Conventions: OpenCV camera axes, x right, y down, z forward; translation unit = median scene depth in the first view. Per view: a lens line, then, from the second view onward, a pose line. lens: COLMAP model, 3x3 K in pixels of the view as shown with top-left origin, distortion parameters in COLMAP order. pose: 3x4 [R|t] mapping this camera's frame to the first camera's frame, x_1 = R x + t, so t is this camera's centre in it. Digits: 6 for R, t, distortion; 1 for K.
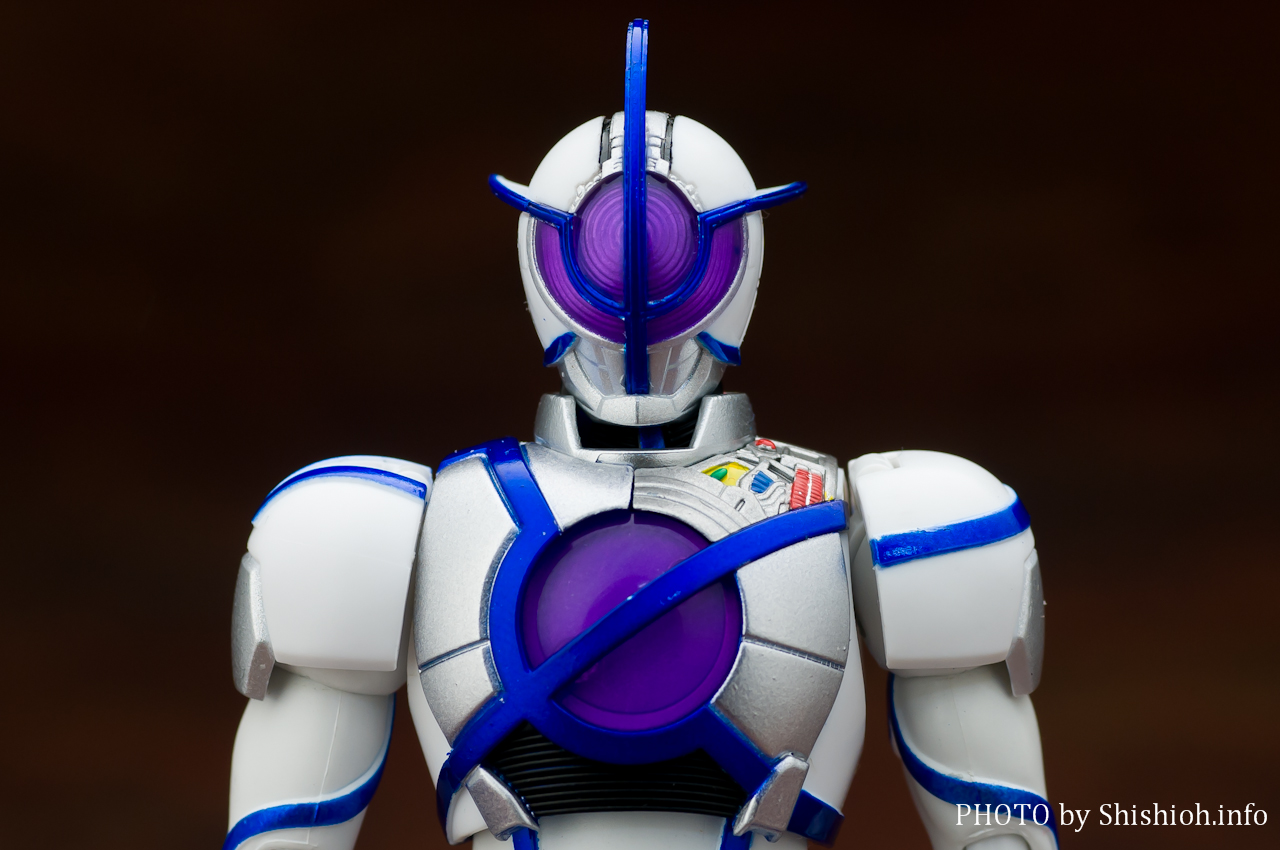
lens RADIAL K [[5527.1, 0, 640.0], [0, 5527.1, 425.0], [0, 0, 1]] dist [-0.380049, 2.653484]
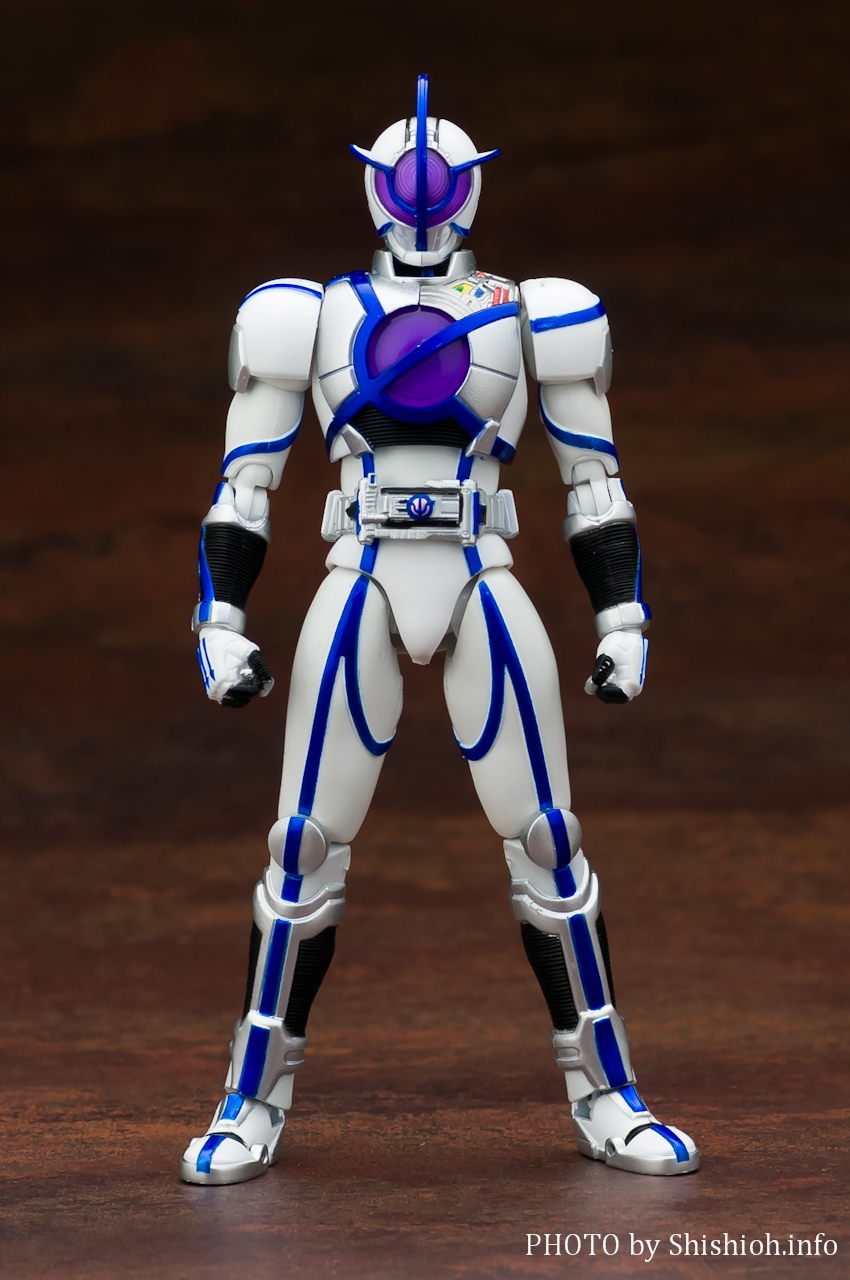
lens RADIAL K [[5527.1, 0, 425.0], [0, 5527.1, 640.0], [0, 0, 1]] dist [-0.380049, 2.653484]
pose [[0.999827, 0.006490, 0.017458, -0.035639], [-0.007899, 0.996607, 0.081928, -0.030671], [-0.016867, -0.082052, 0.996485, -1.144568]]
